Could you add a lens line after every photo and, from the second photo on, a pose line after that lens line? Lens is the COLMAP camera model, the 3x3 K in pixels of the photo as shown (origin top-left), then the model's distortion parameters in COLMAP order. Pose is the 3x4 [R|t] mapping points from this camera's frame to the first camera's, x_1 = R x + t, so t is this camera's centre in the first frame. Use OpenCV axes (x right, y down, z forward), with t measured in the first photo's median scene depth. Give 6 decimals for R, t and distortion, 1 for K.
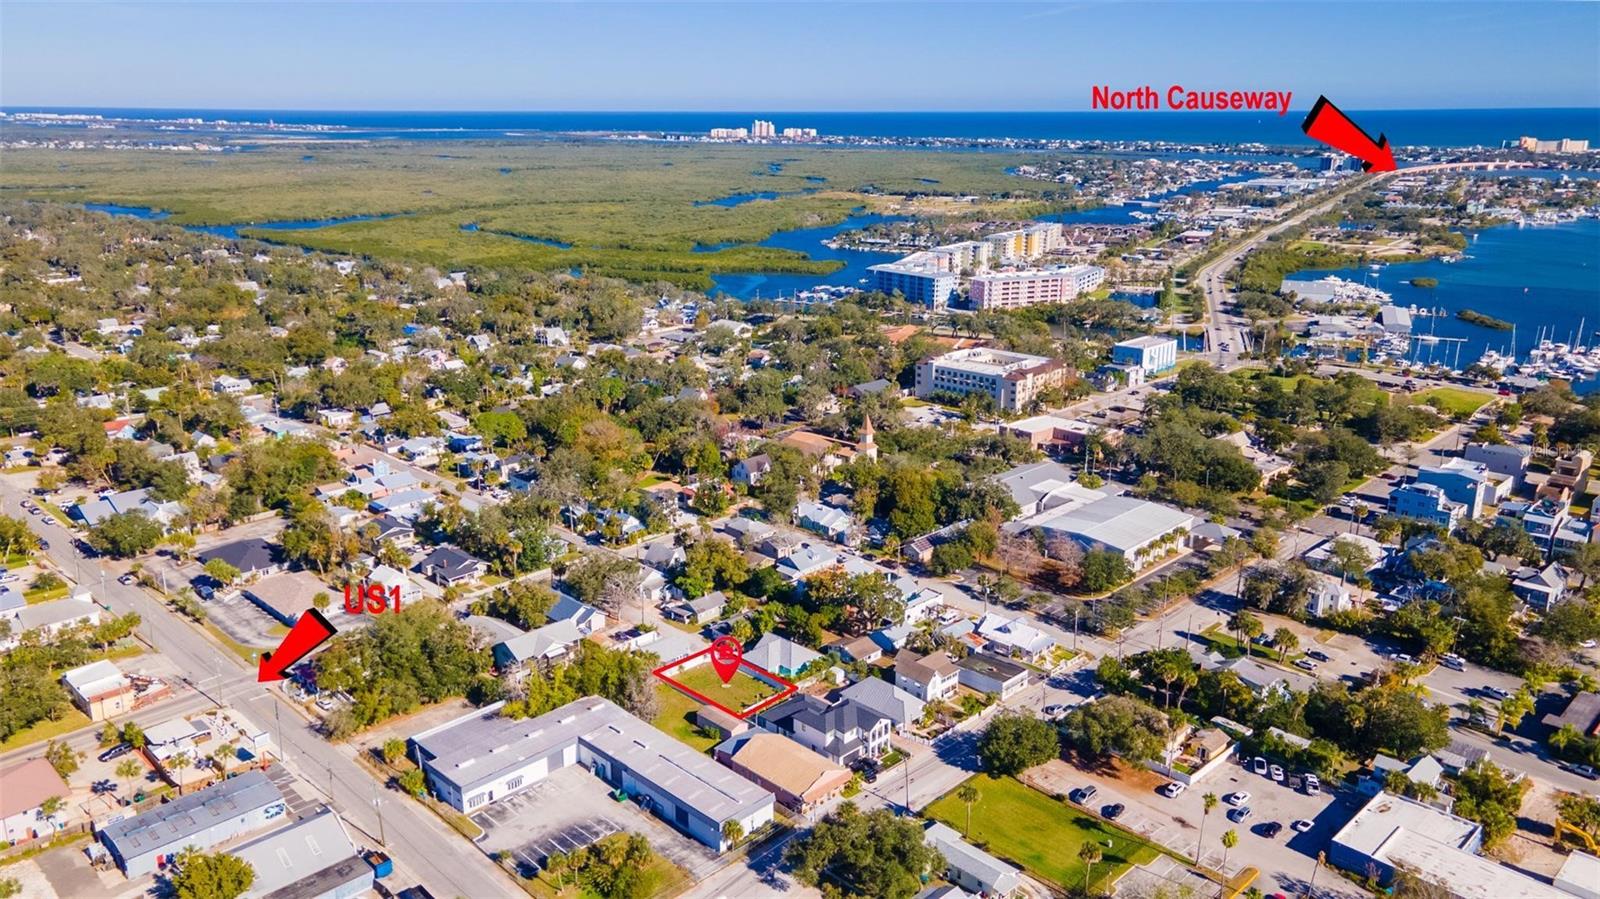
lens RADIAL K [[1185.0, 0, 800.0], [0, 1185.0, 449.5], [0, 0, 1]] dist [0.030444, 0.041504]
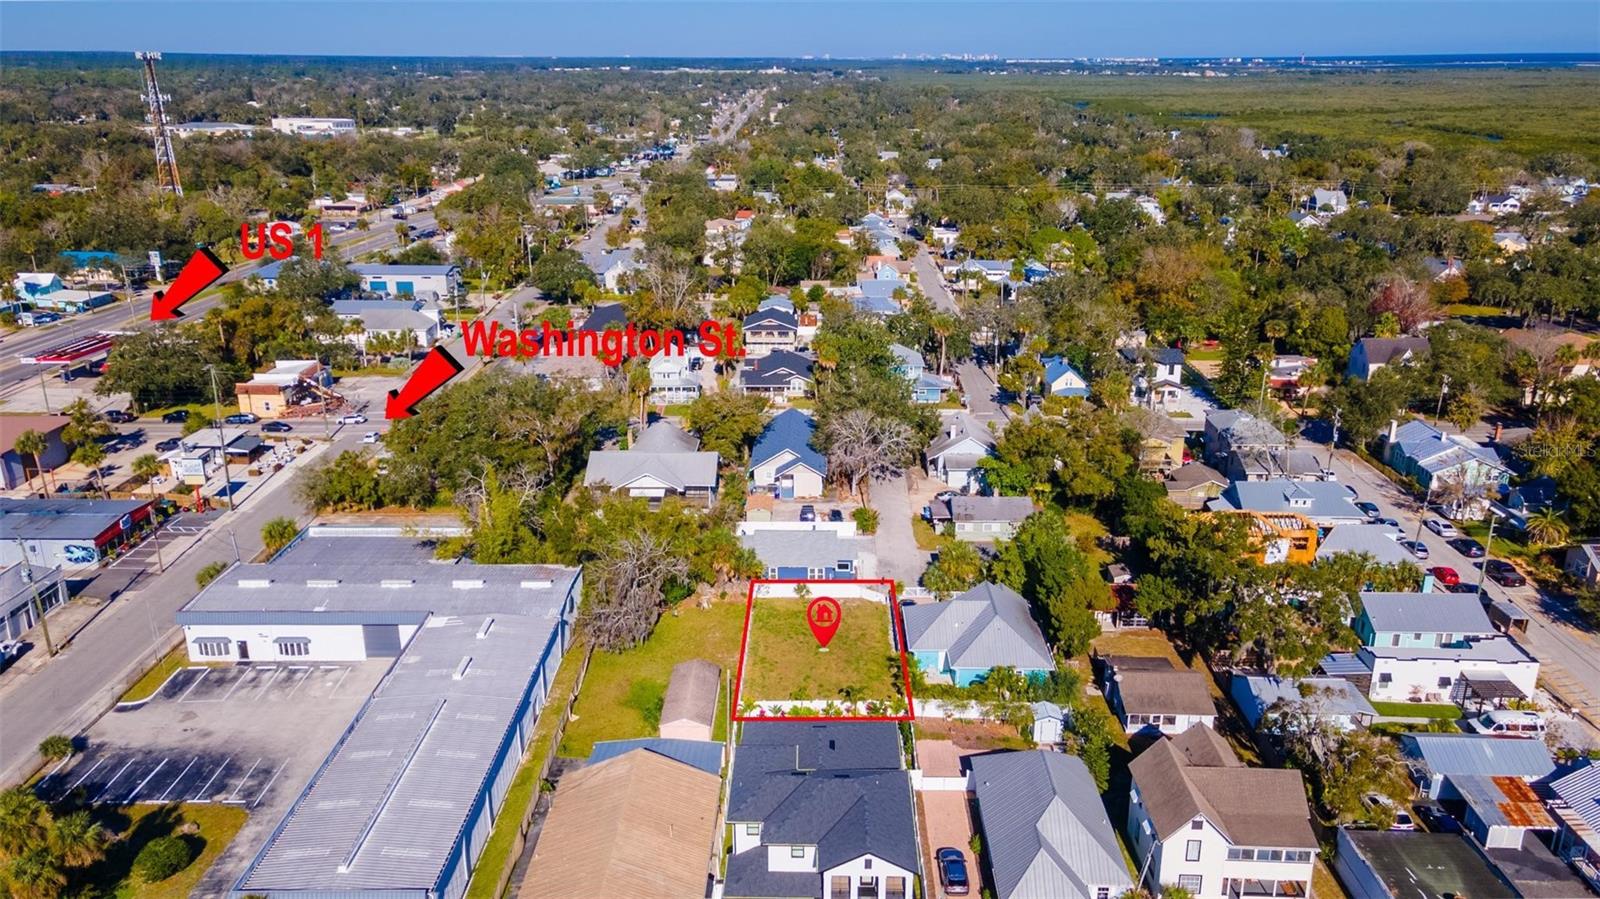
lens RADIAL K [[1185.0, 0, 800.0], [0, 1185.0, 449.5], [0, 0, 1]] dist [0.030444, 0.041504]
pose [[0.696149, 0.232522, -0.679198, 0.201117], [-0.205789, 0.971024, 0.121503, 0.058989], [0.687770, 0.055187, 0.723828, 0.566693]]
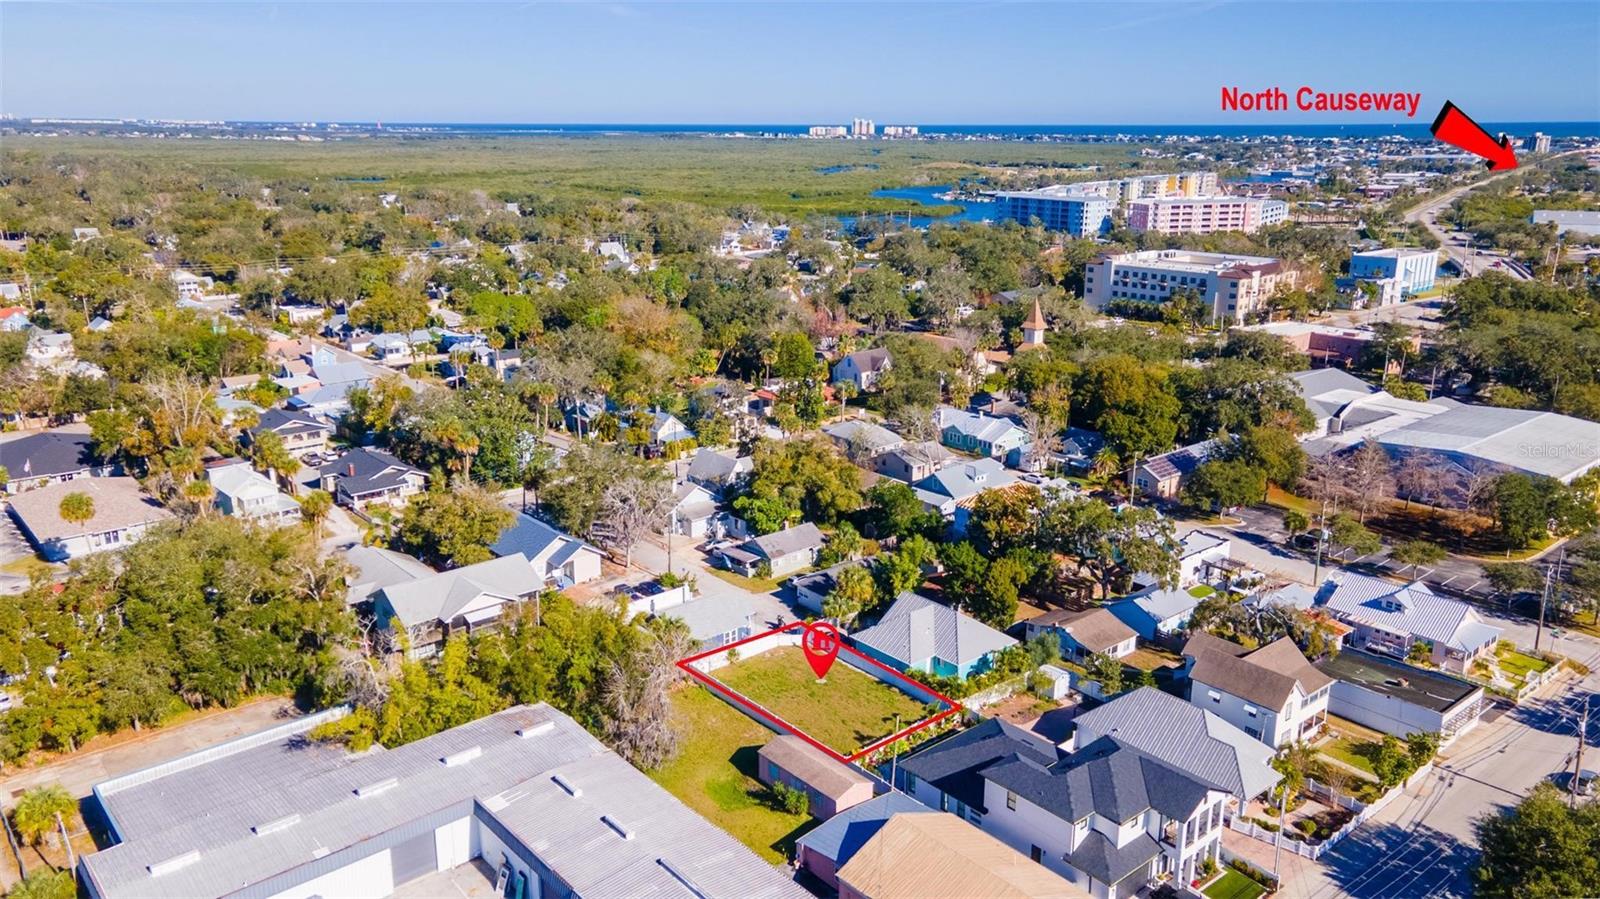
lens RADIAL K [[1180.8, 0, 808.8], [0, 1180.8, 455.7], [0, 0, 1]] dist [0.020033, 0.043374]
pose [[0.997347, 0.026571, -0.067772, -0.033236], [-0.027043, 0.999616, -0.006049, 0.091900], [0.067585, 0.007866, 0.997682, 0.454254]]
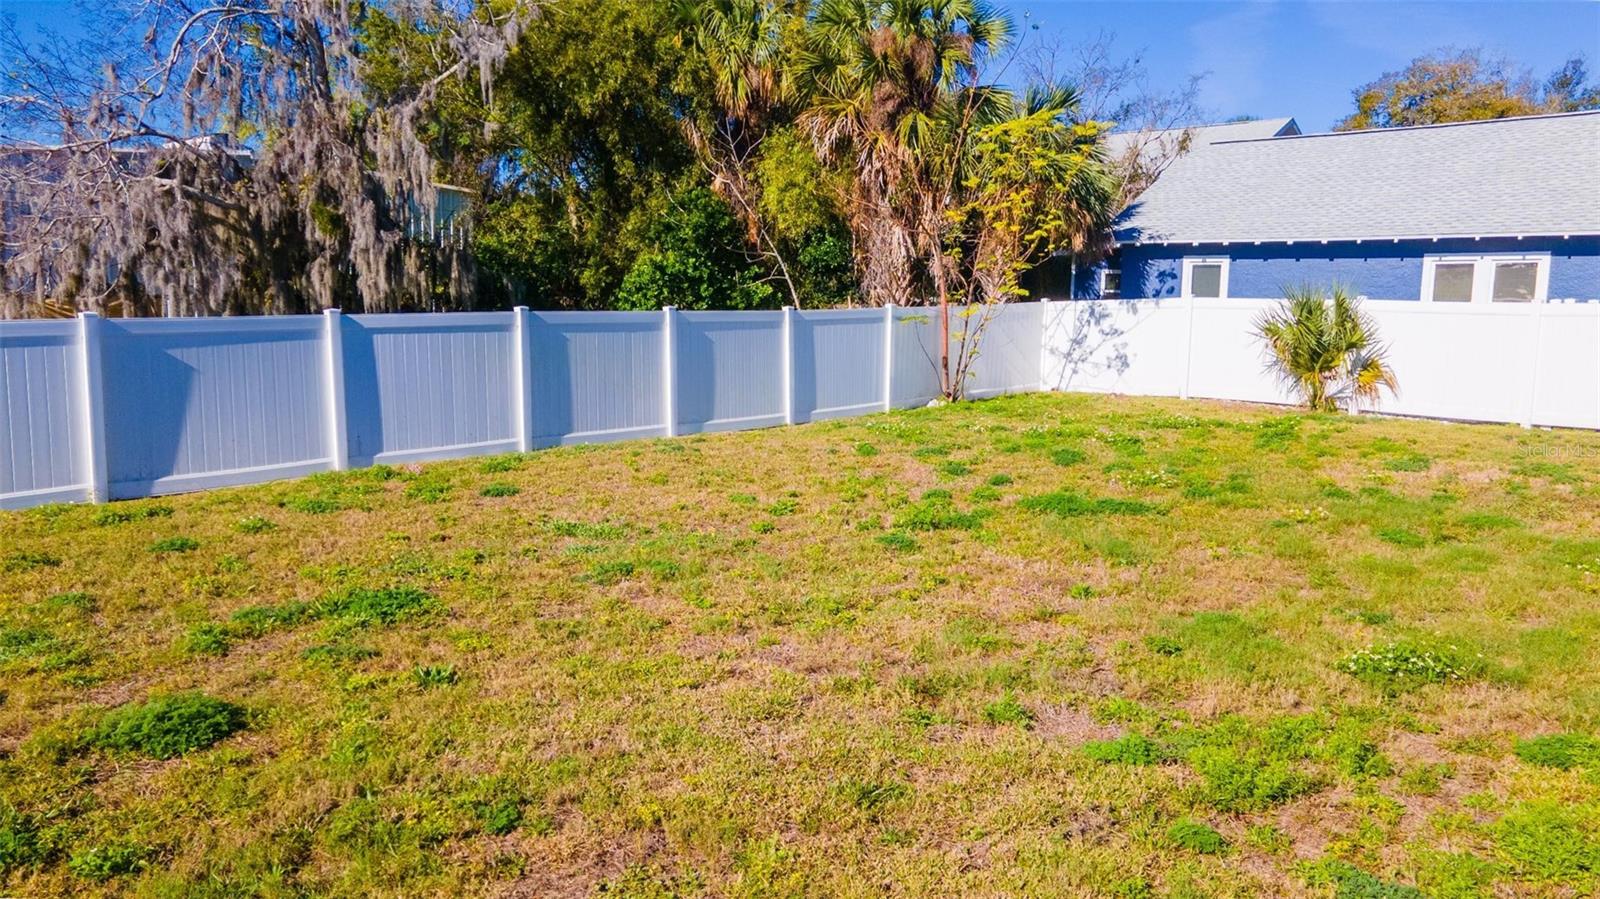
lens RADIAL K [[1171.9, 0, 788.5], [0, 1171.9, 400.1], [0, 0, 1]] dist [0.054629, 0.002600]
pose [[0.019196, 0.100759, -0.994726, -0.024261], [-0.307773, 0.947193, 0.090005, 0.170419], [0.951266, 0.304422, 0.049193, 0.862129]]
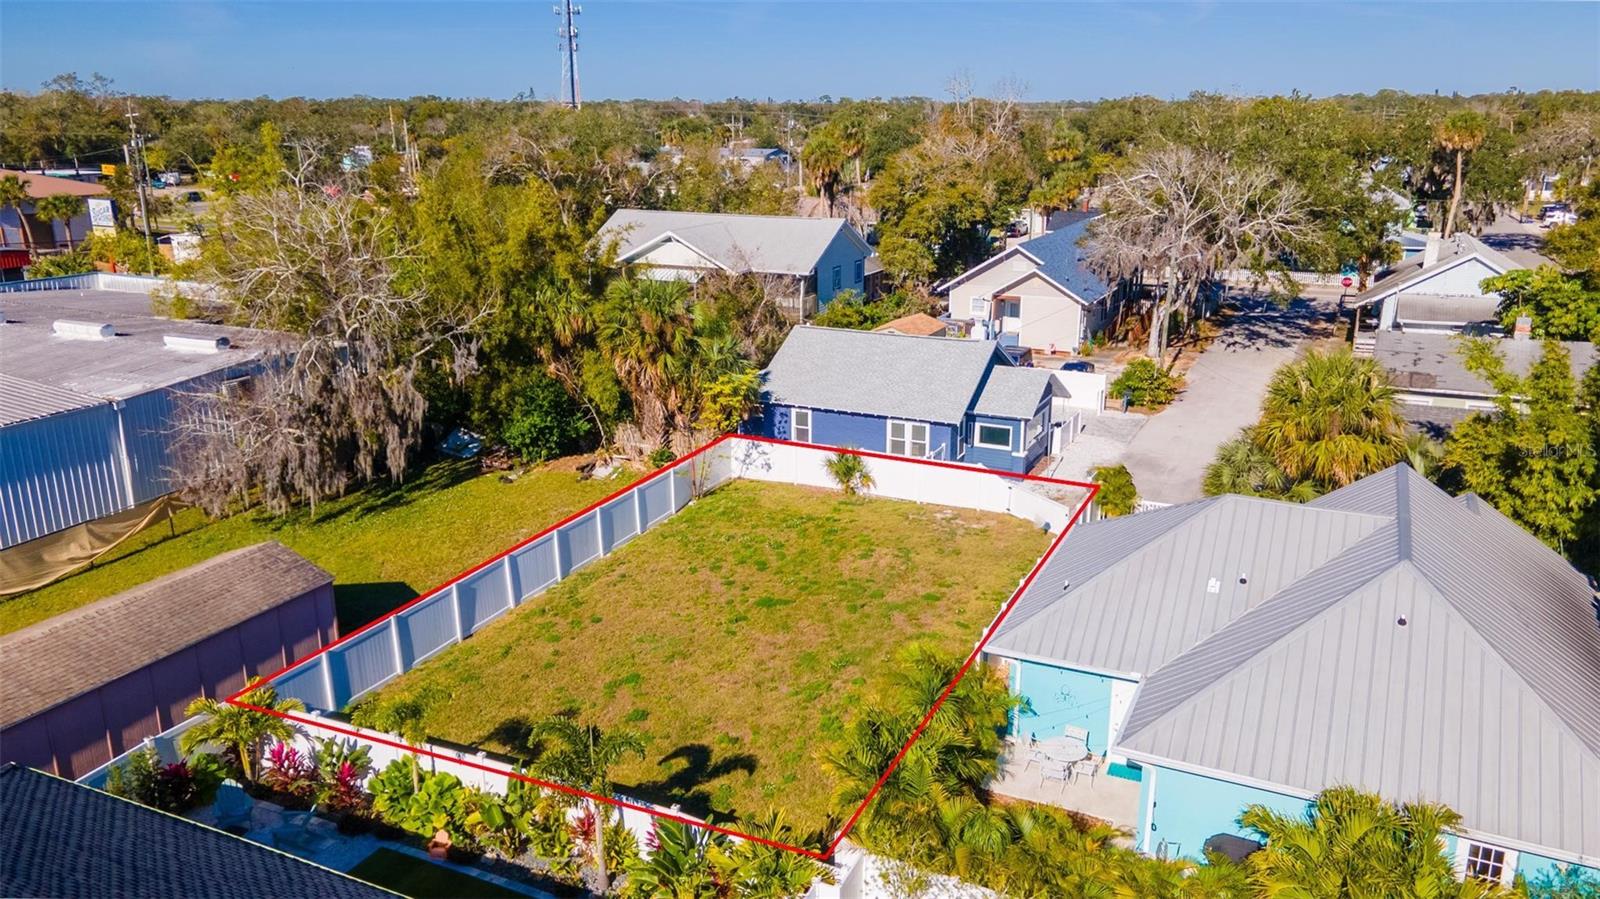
lens RADIAL K [[1166.1, 0, 795.5], [0, 1166.1, 481.2], [0, 0, 1]] dist [0.005814, 0.079870]
pose [[0.328836, 0.291669, -0.898218, 0.051690], [-0.268240, 0.940786, 0.207289, 0.134907], [0.905491, 0.172774, 0.387602, 0.825062]]
